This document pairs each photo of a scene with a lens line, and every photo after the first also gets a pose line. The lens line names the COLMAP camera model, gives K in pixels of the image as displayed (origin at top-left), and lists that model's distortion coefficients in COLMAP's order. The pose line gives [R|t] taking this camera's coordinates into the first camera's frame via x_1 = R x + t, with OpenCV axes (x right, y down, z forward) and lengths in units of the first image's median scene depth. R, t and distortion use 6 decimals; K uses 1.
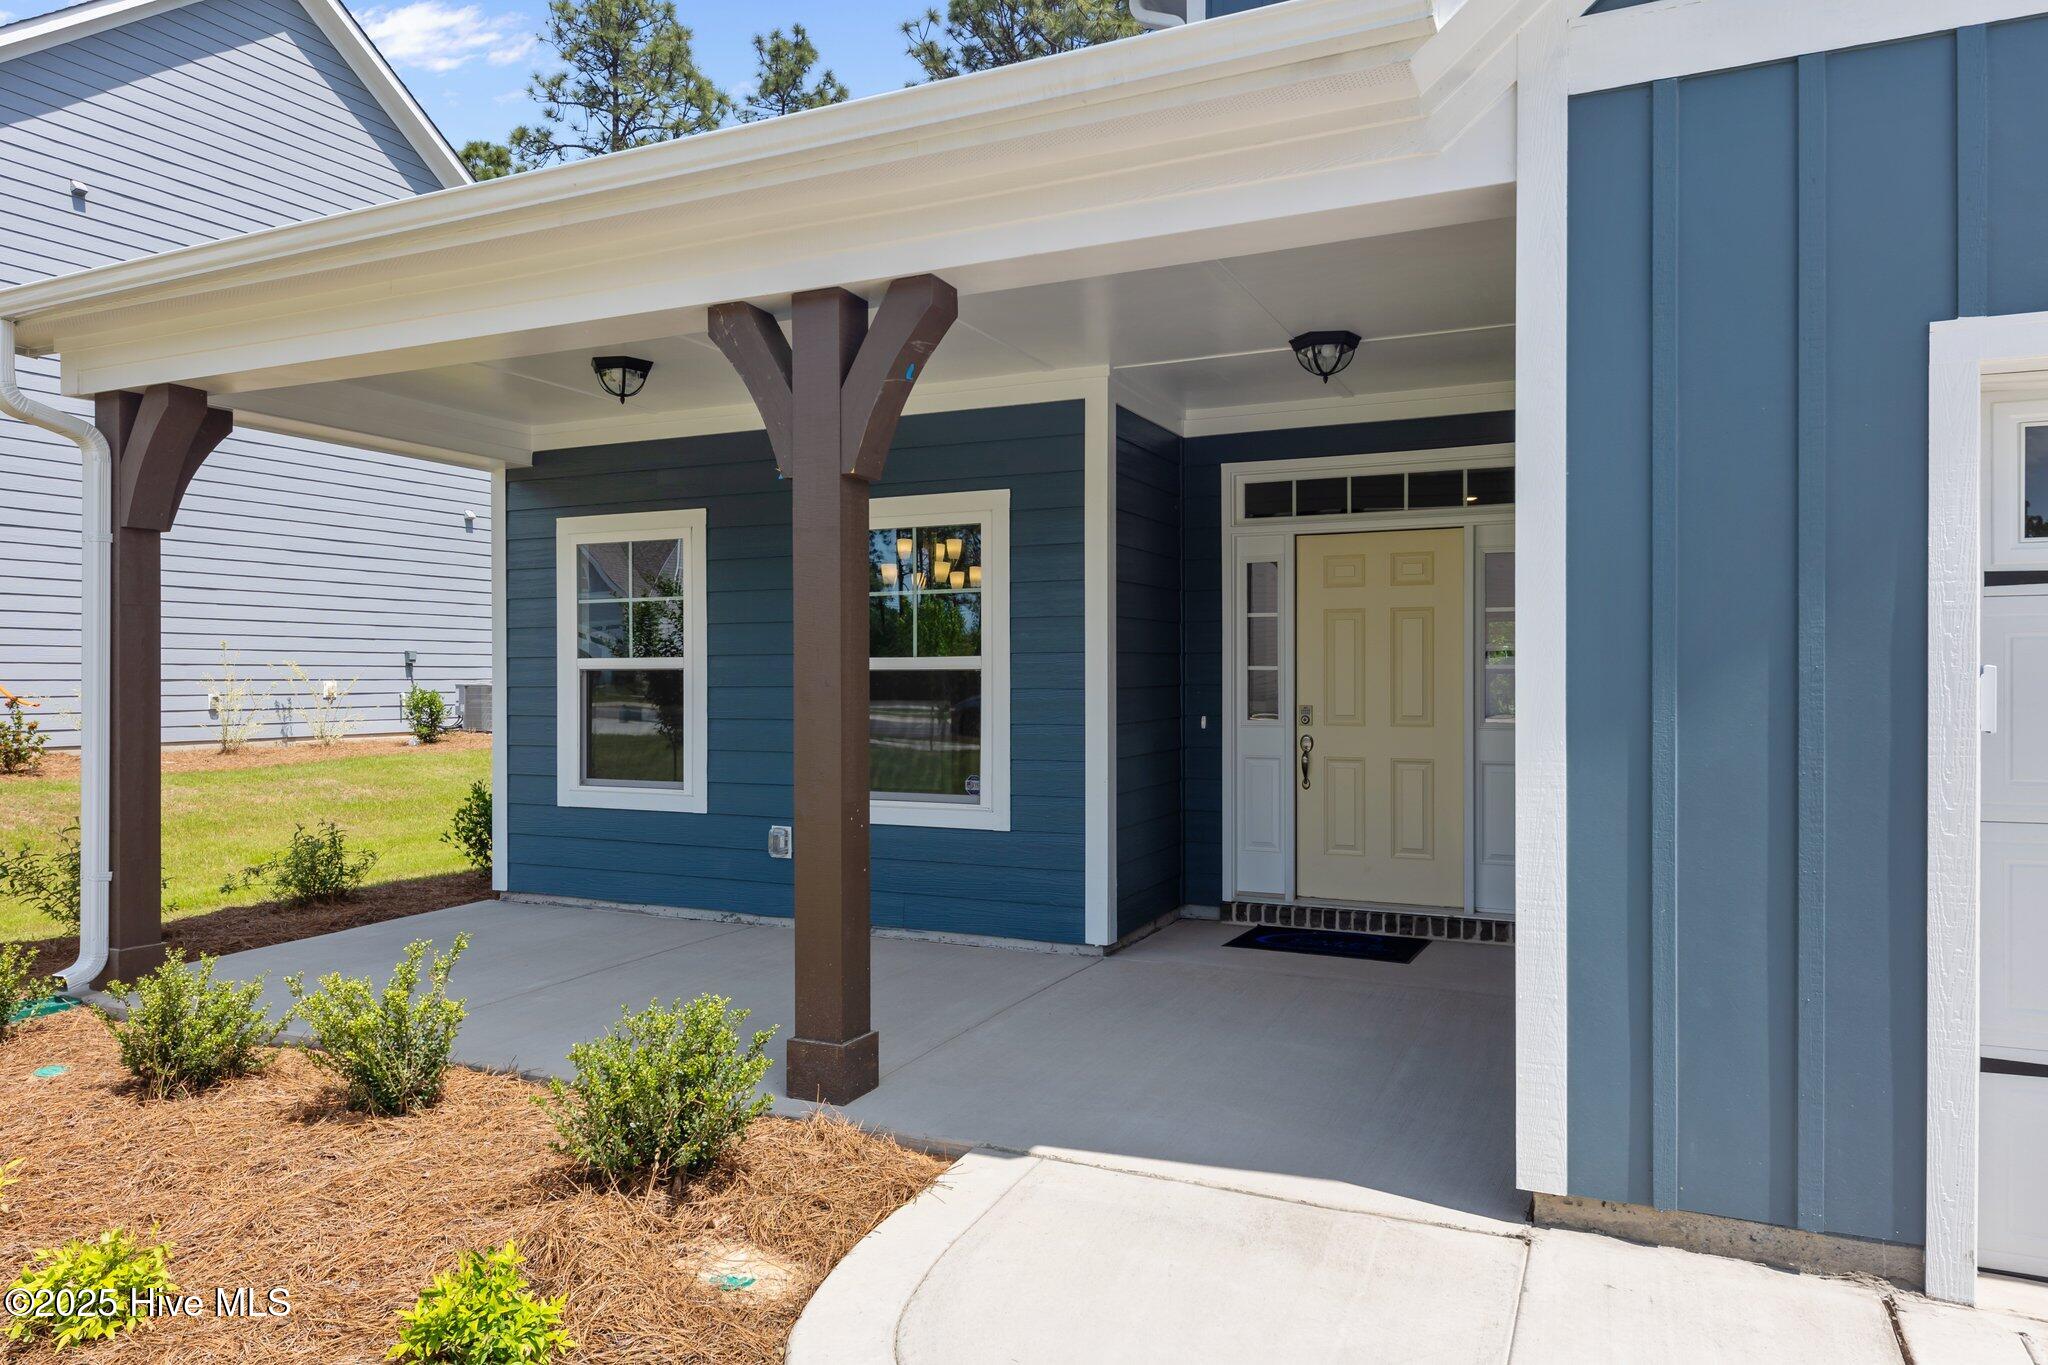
lens RADIAL K [[1330.4, 0, 1024.0], [0, 1330.4, 682.5], [0, 0, 1]] dist [0.004811, -0.005177]
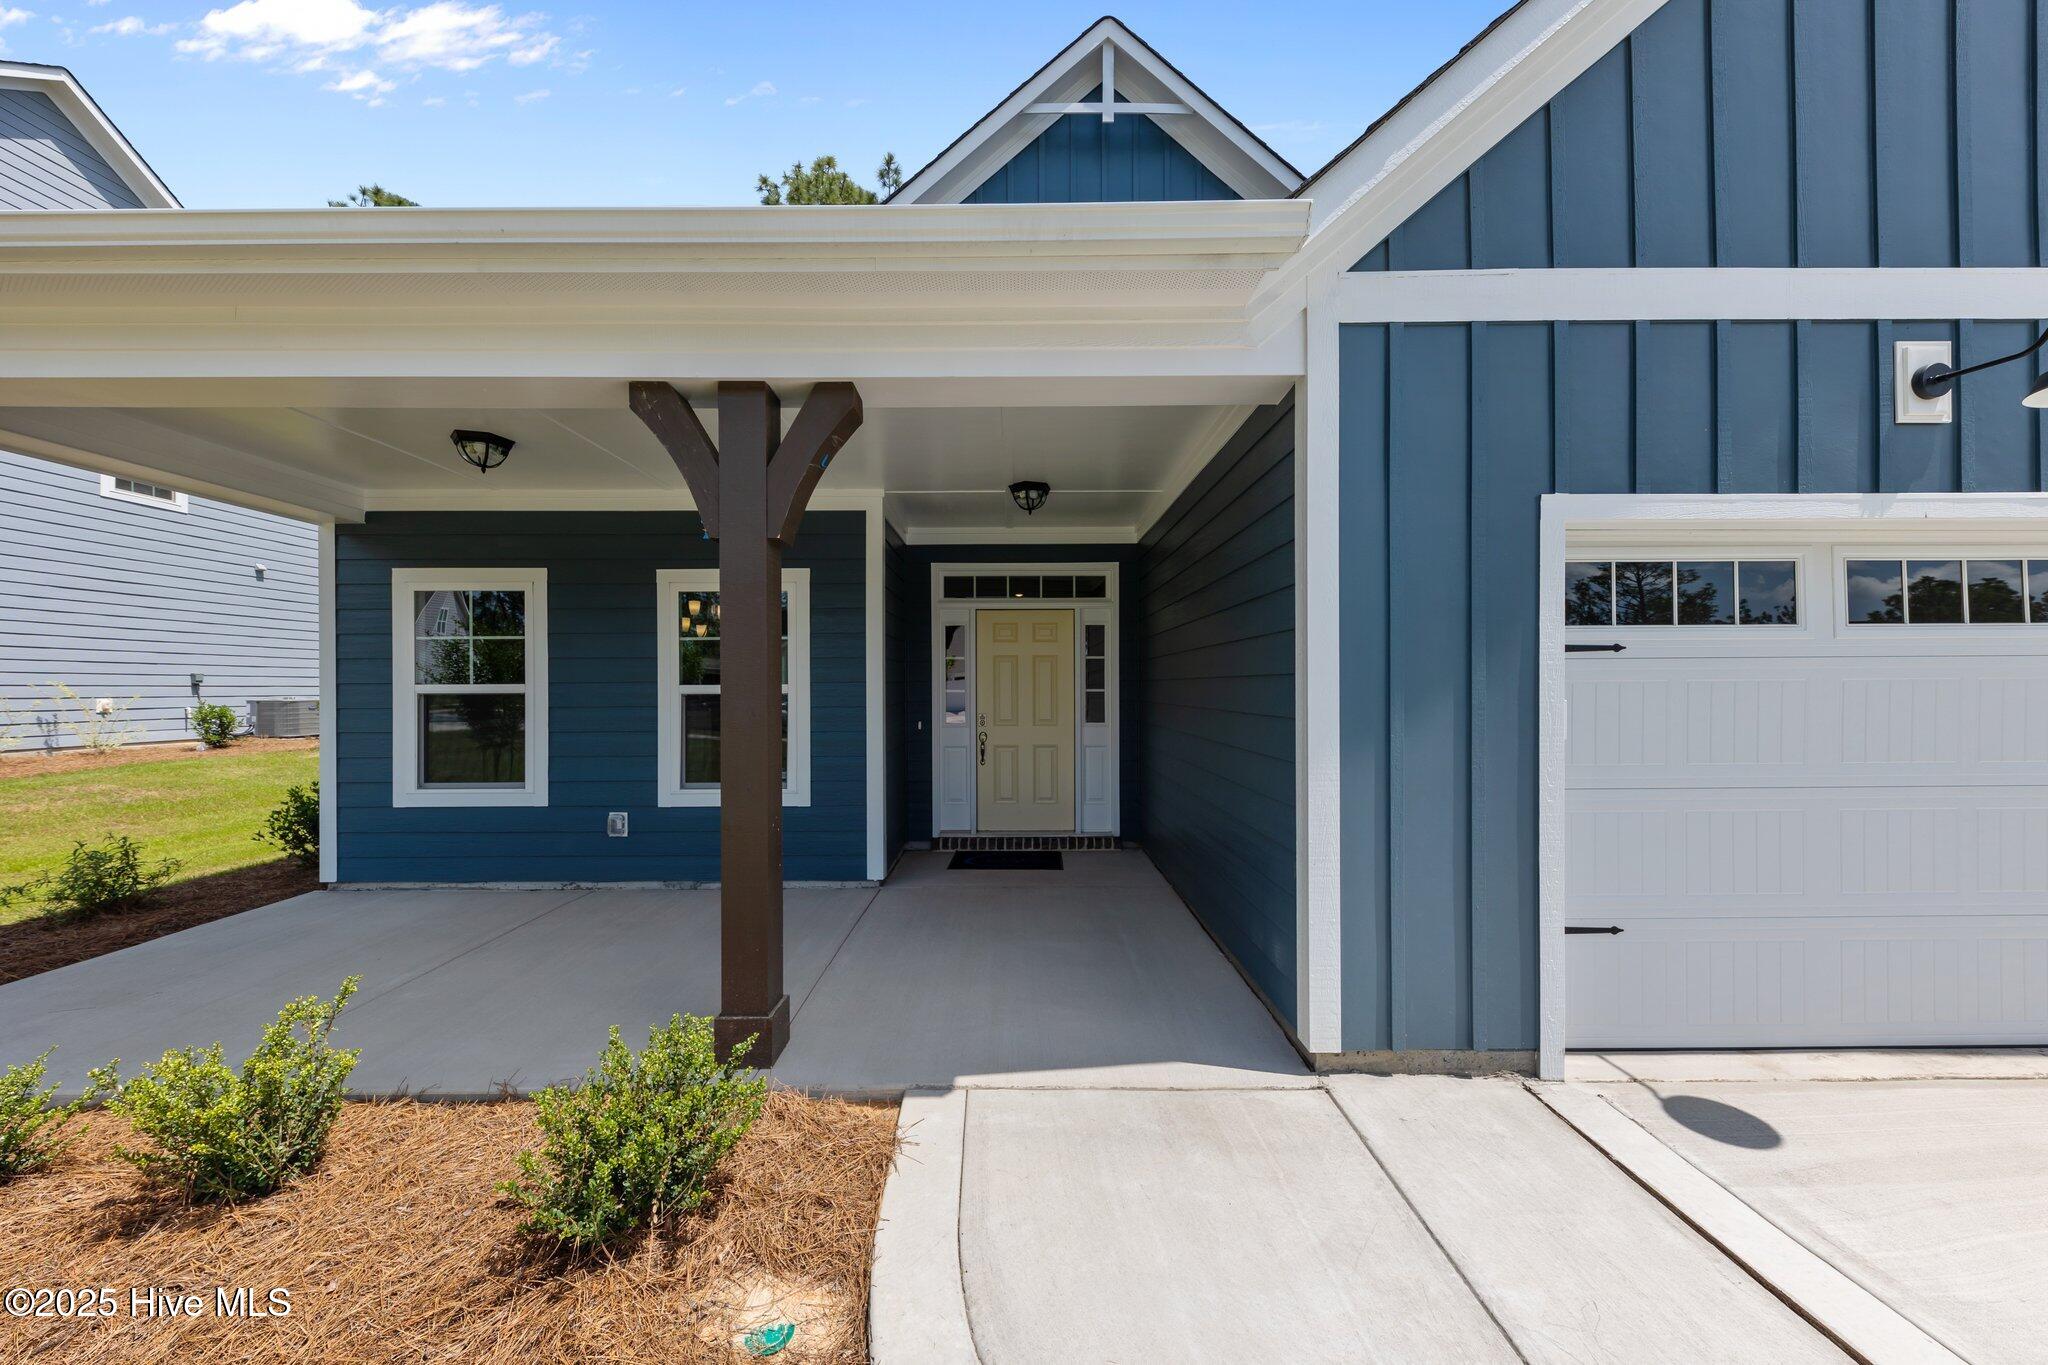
lens RADIAL K [[706.4, 0, 1015.1], [0, 706.4, 689.1], [0, 0, 1]] dist [0.006864, -0.002512]
pose [[0.906614, -0.002690, 0.421952, -0.119256], [0.004033, 0.999989, -0.002289, -0.011324], [-0.421941, 0.003777, 0.906615, 0.193620]]
